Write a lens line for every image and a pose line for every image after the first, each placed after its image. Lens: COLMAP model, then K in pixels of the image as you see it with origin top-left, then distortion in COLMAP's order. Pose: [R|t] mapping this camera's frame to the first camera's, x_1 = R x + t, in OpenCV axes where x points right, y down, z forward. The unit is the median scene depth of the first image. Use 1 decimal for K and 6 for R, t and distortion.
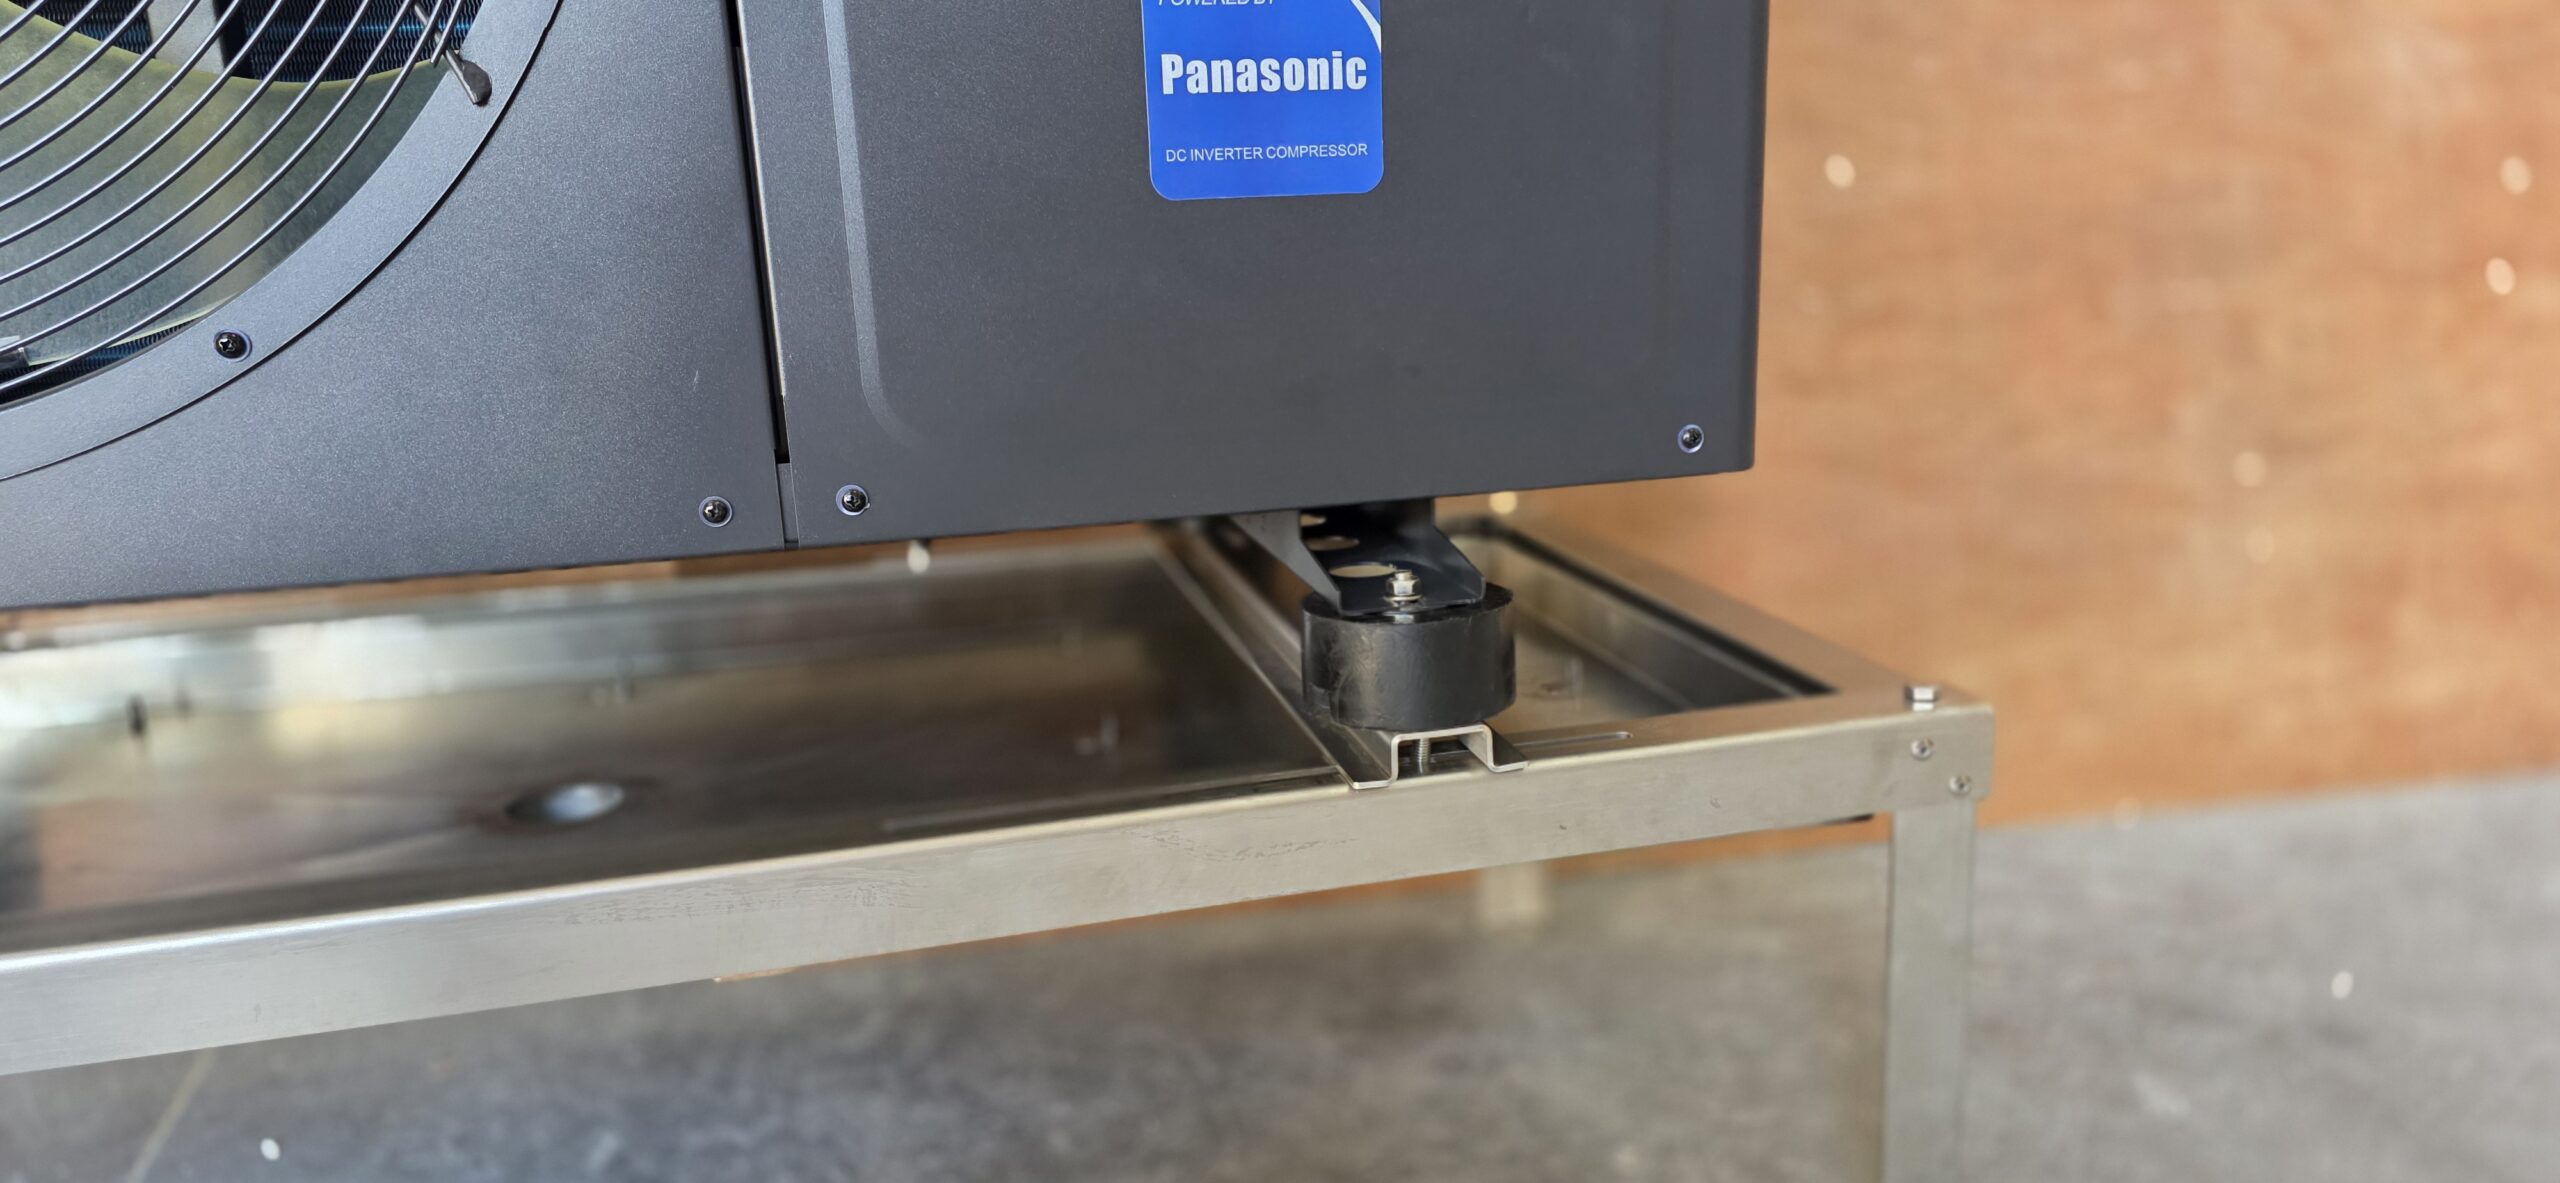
lens RADIAL K [[1725.0, 0, 1286.1], [0, 1725.0, 592.0], [0, 0, 1]] dist [0.079119, -0.099116]
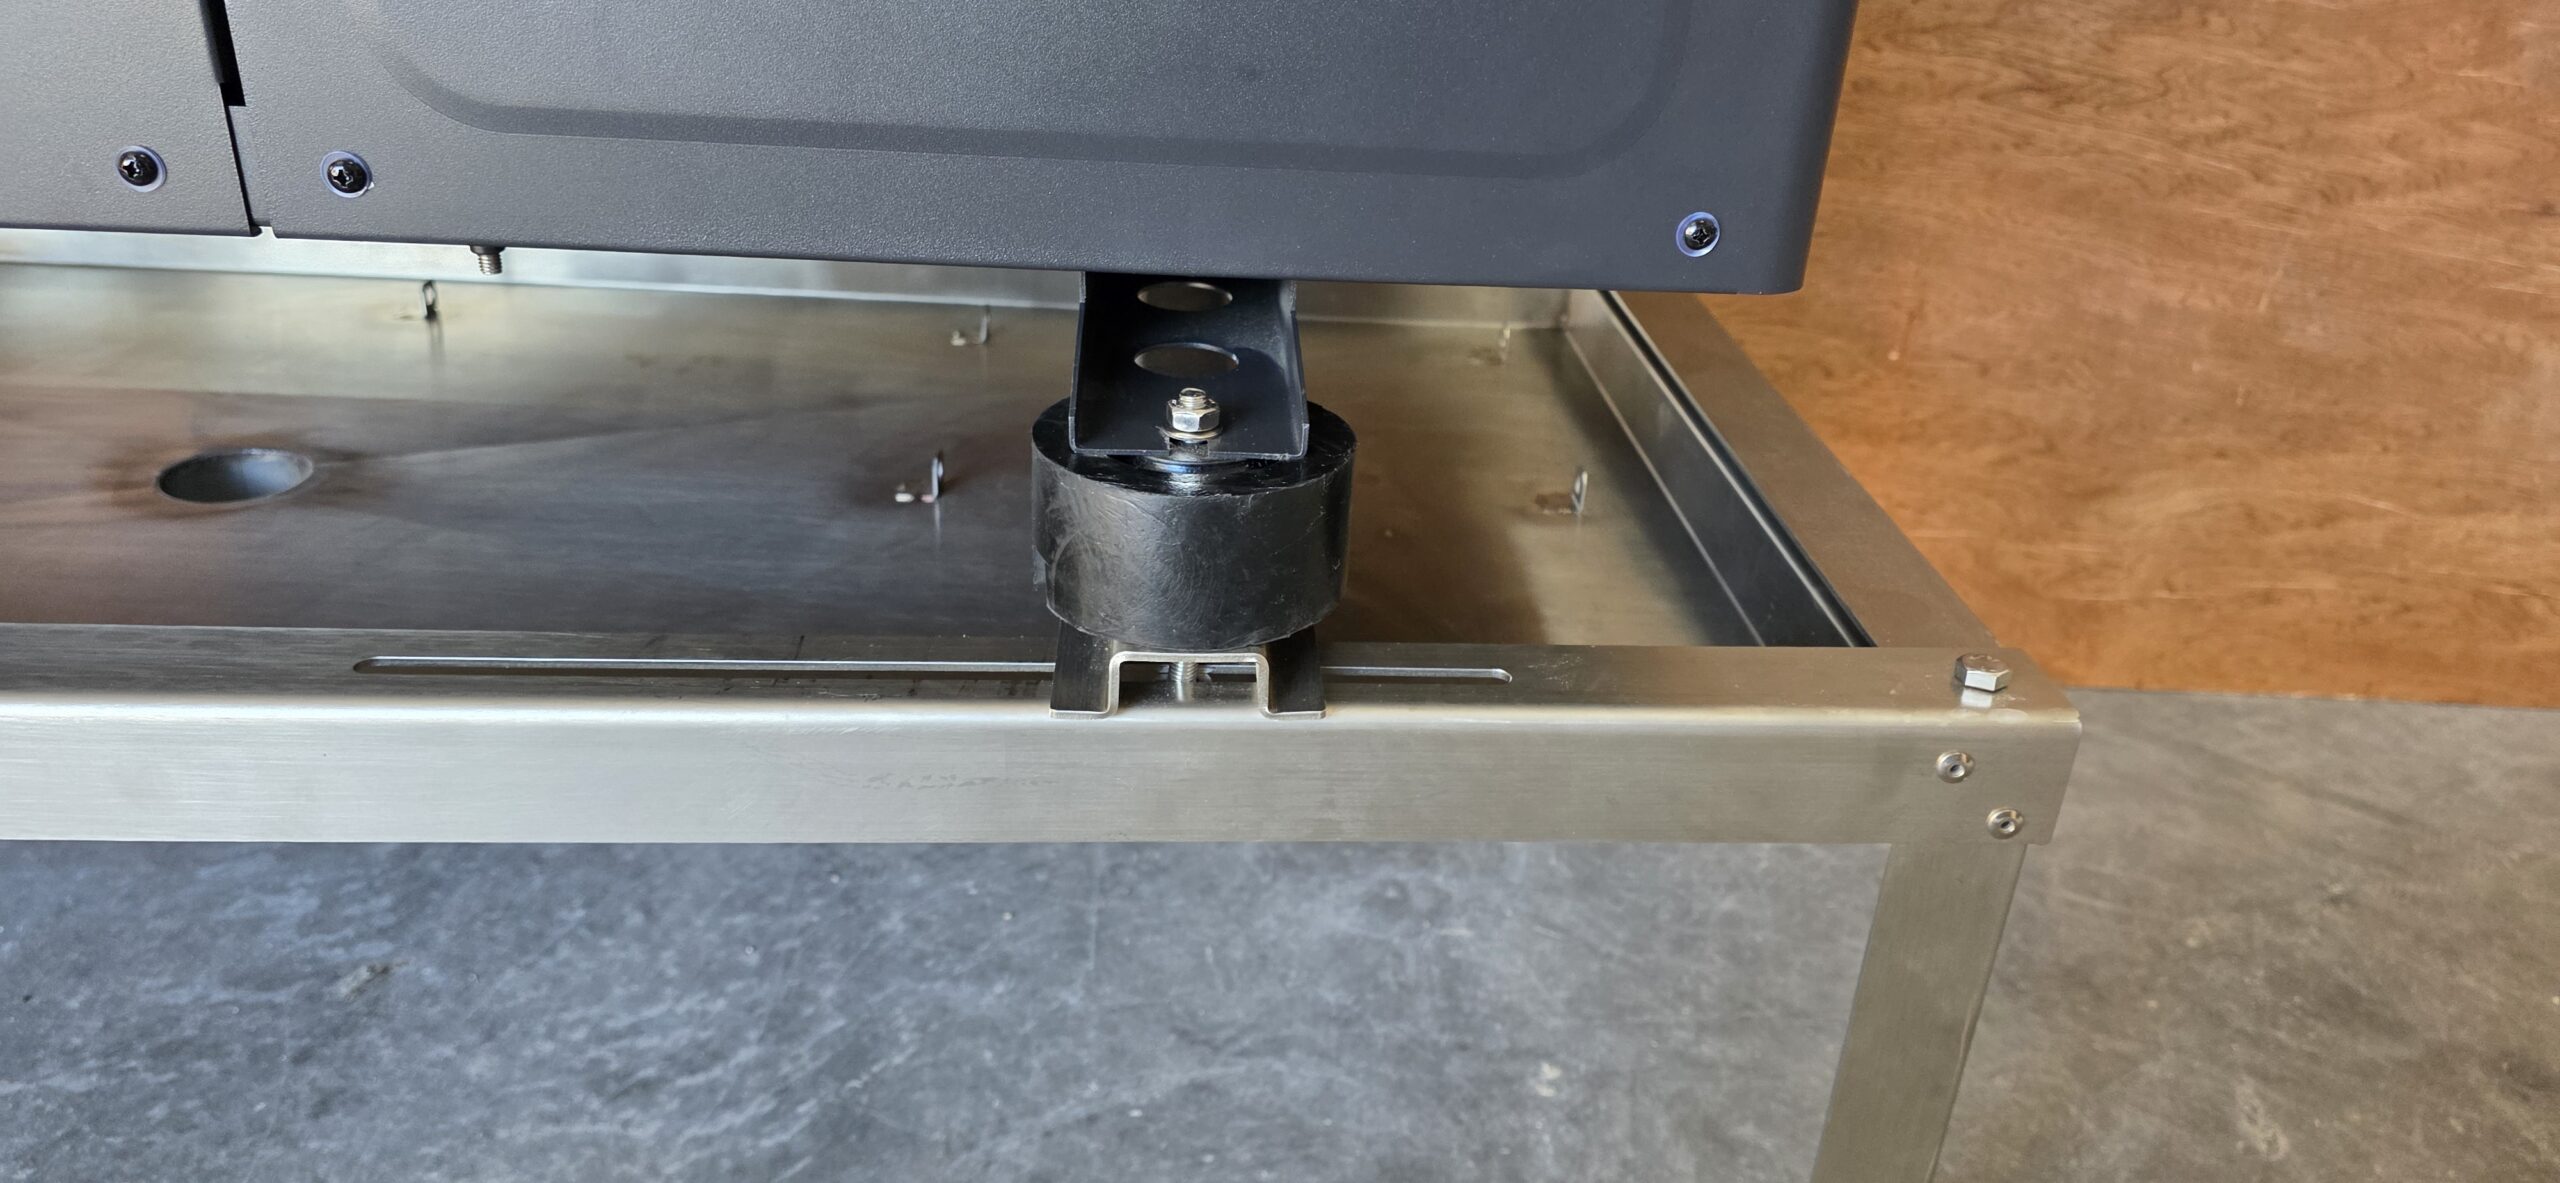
lens RADIAL K [[1752.7, 0, 1293.4], [0, 1752.7, 586.4], [0, 0, 1]] dist [0.053862, -0.069364]
pose [[0.981024, 0.160211, -0.109198, 0.192539], [-0.130963, 0.962861, 0.236108, -0.104975], [0.142969, -0.217327, 0.965572, 0.354093]]
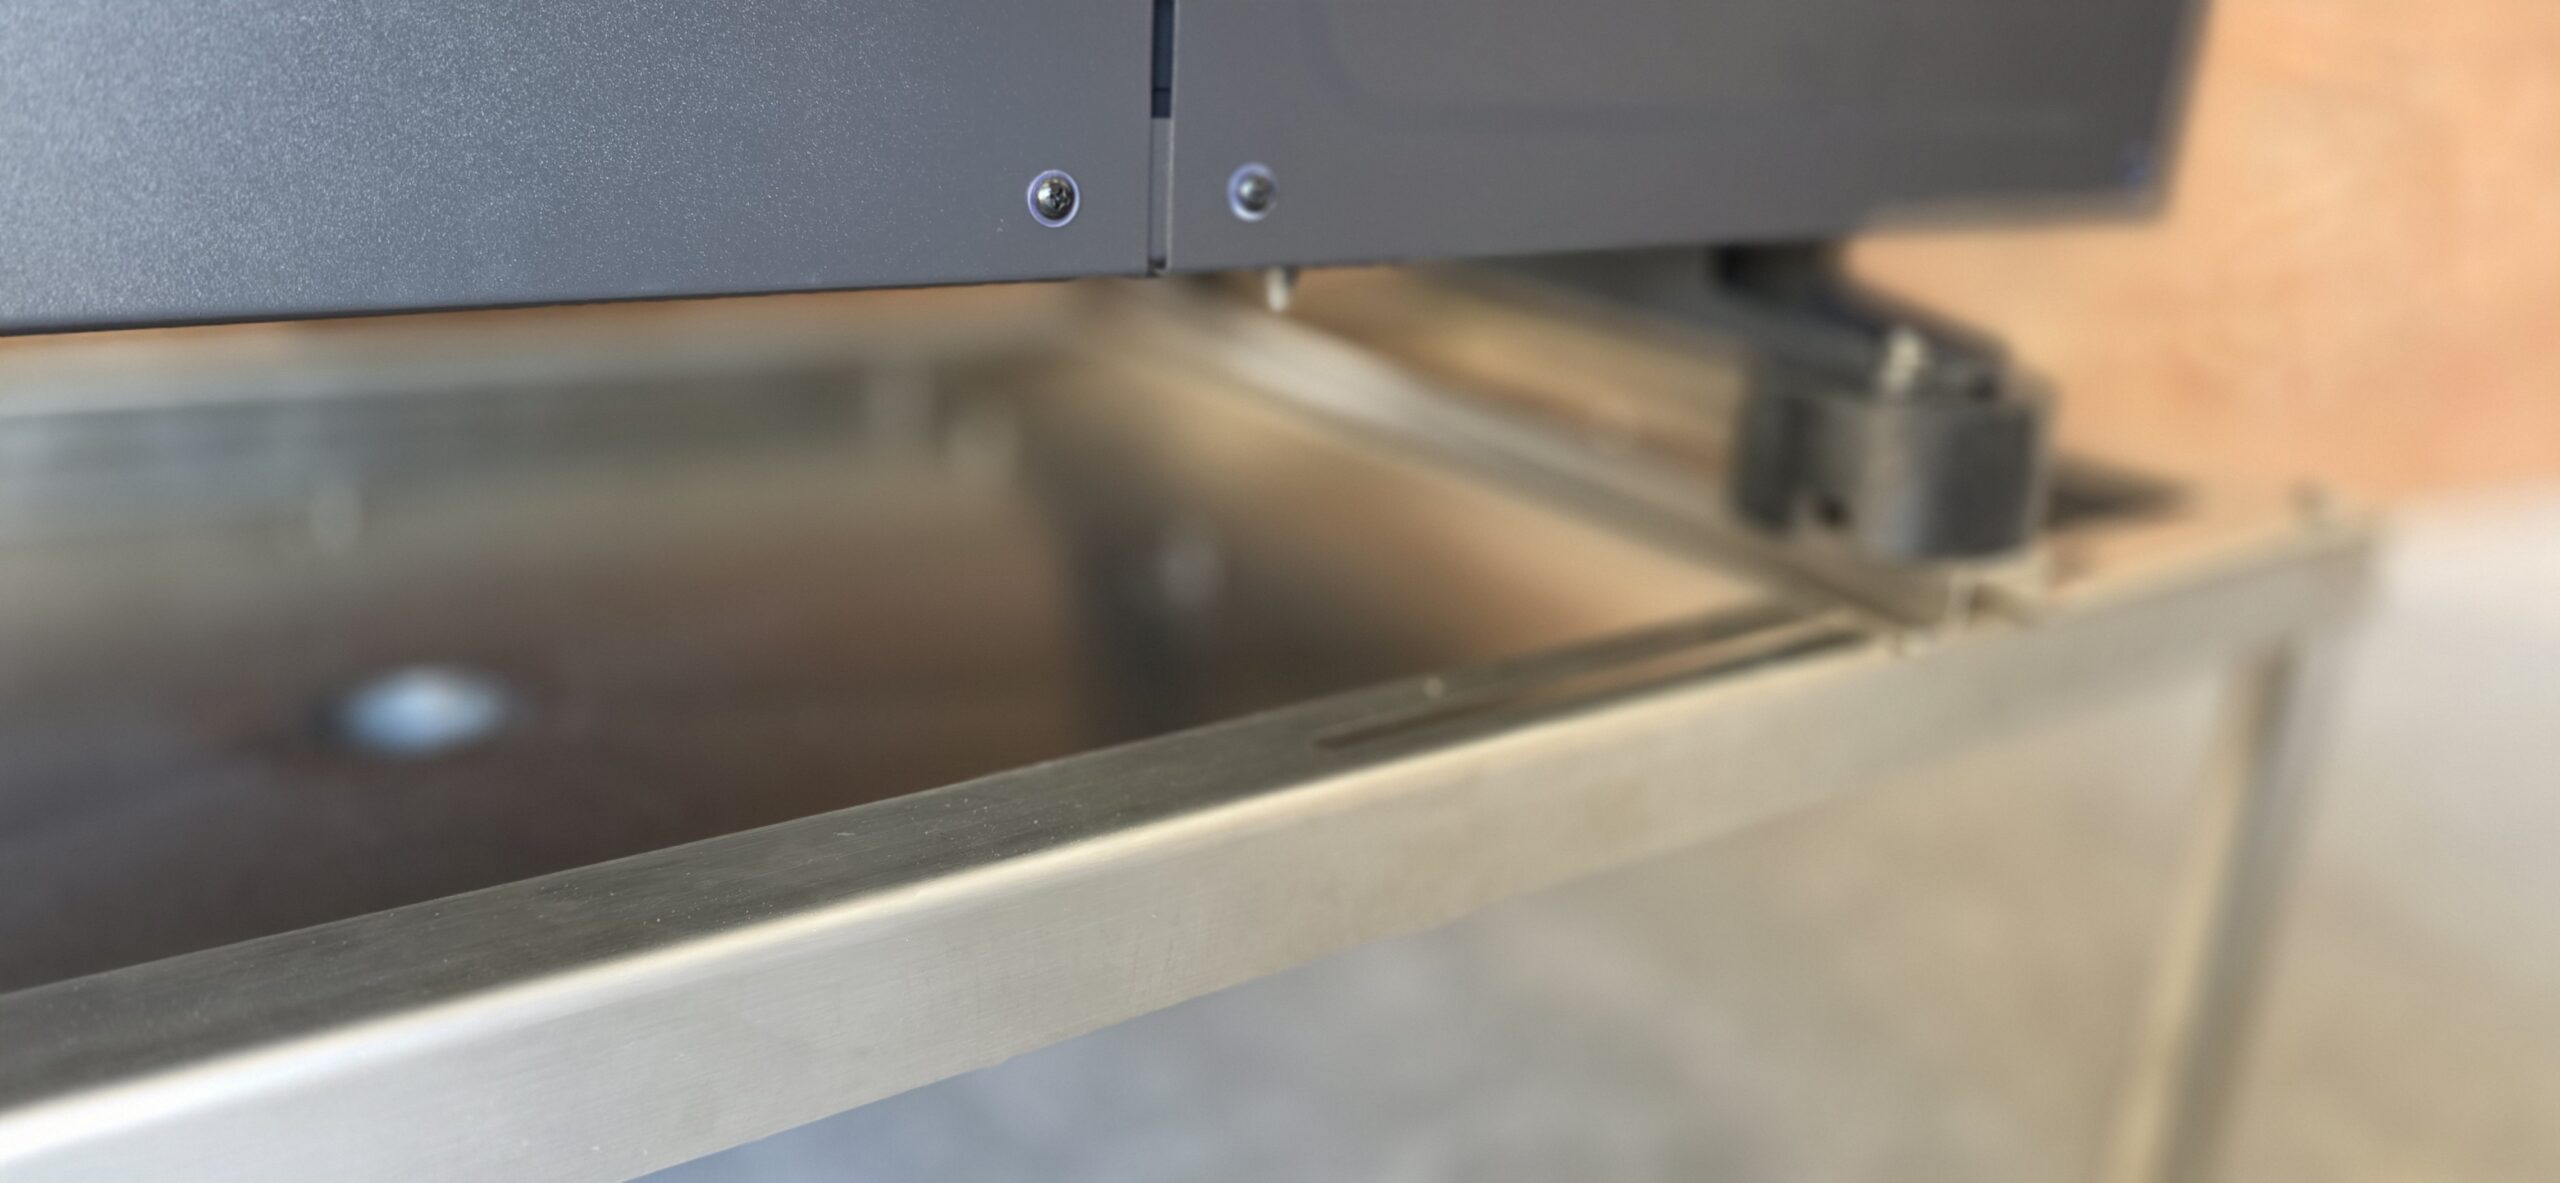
lens RADIAL K [[1725.0, 0, 1286.1], [0, 1725.0, 592.0], [0, 0, 1]] dist [0.079119, -0.099116]
pose [[0.935073, -0.032583, 0.352955, -0.433167], [-0.010686, 0.992722, 0.119954, 0.010011], [-0.354295, -0.115937, 0.927919, 0.421926]]
